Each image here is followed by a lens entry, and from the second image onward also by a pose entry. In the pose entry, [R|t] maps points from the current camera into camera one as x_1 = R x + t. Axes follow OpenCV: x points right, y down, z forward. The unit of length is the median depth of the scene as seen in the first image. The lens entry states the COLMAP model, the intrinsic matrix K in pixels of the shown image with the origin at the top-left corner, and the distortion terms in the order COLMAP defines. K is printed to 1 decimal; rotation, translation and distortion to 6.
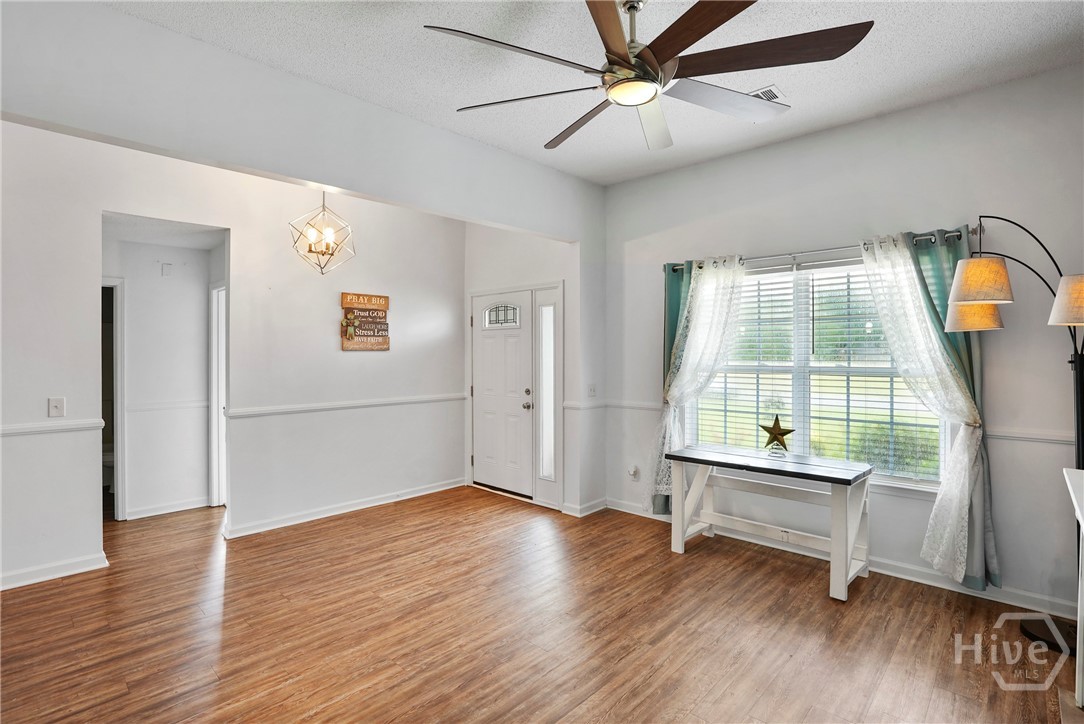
lens RADIAL K [[518.7, 0, 542.8], [0, 518.7, 353.8], [0, 0, 1]] dist [-0.041613, -0.000065]
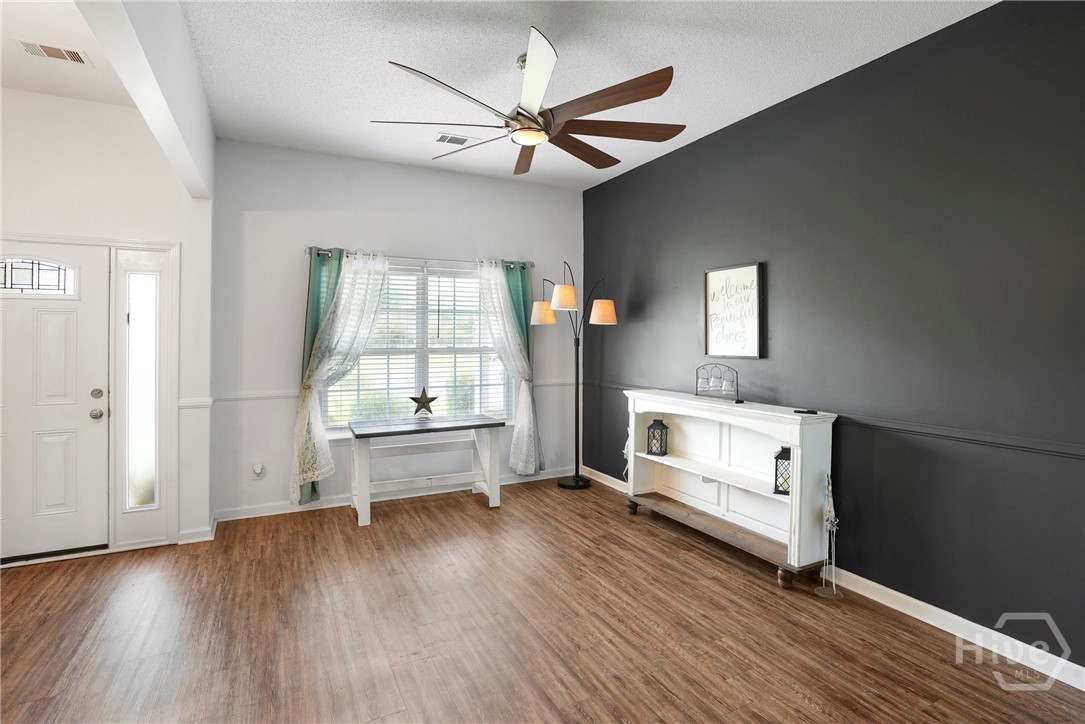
lens RADIAL K [[538.6, 0, 520.2], [0, 538.6, 331.5], [0, 0, 1]] dist [-0.001433, -0.000160]
pose [[0.360907, 0.008477, 0.932563, -0.624344], [-0.002809, 0.999964, -0.008003, -0.005775], [-0.932597, 0.000269, 0.360918, 0.280977]]
